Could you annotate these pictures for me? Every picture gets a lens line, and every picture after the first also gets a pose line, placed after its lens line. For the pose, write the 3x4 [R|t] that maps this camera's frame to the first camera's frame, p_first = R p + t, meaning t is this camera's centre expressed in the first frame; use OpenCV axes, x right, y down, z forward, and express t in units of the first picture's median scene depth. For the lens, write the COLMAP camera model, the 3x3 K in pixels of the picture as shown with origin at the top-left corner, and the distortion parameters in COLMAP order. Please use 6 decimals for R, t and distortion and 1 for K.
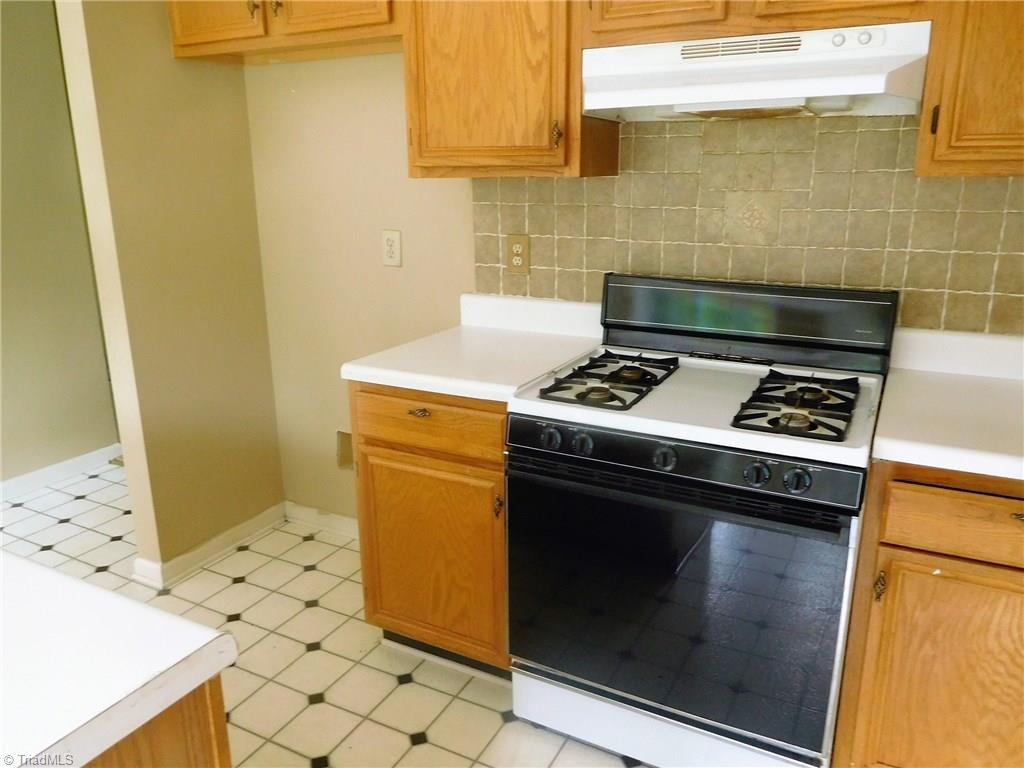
lens RADIAL K [[776.4, 0, 515.2], [0, 776.4, 385.0], [0, 0, 1]] dist [-0.010319, 0.000747]
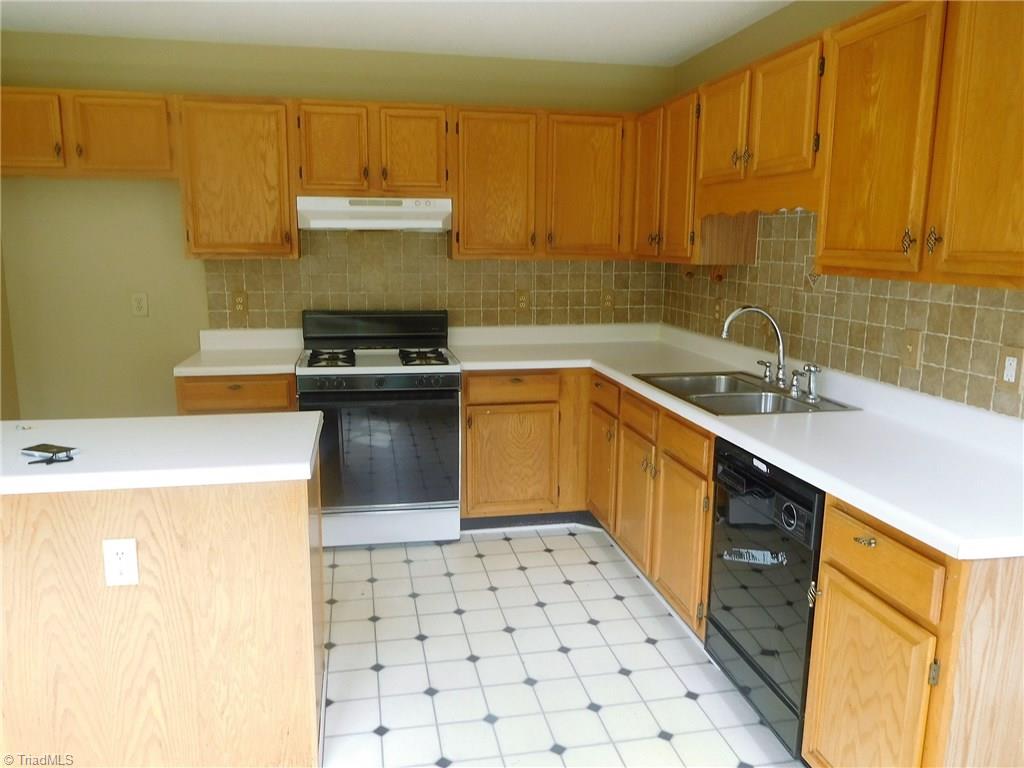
lens RADIAL K [[776.4, 0, 511.4], [0, 776.4, 384.7], [0, 0, 1]] dist [-0.010319, 0.000747]
pose [[0.782702, -0.098065, 0.614622, -0.707562], [0.153133, 0.987496, -0.037452, 0.191664], [-0.603264, 0.123432, 0.787932, -0.792527]]
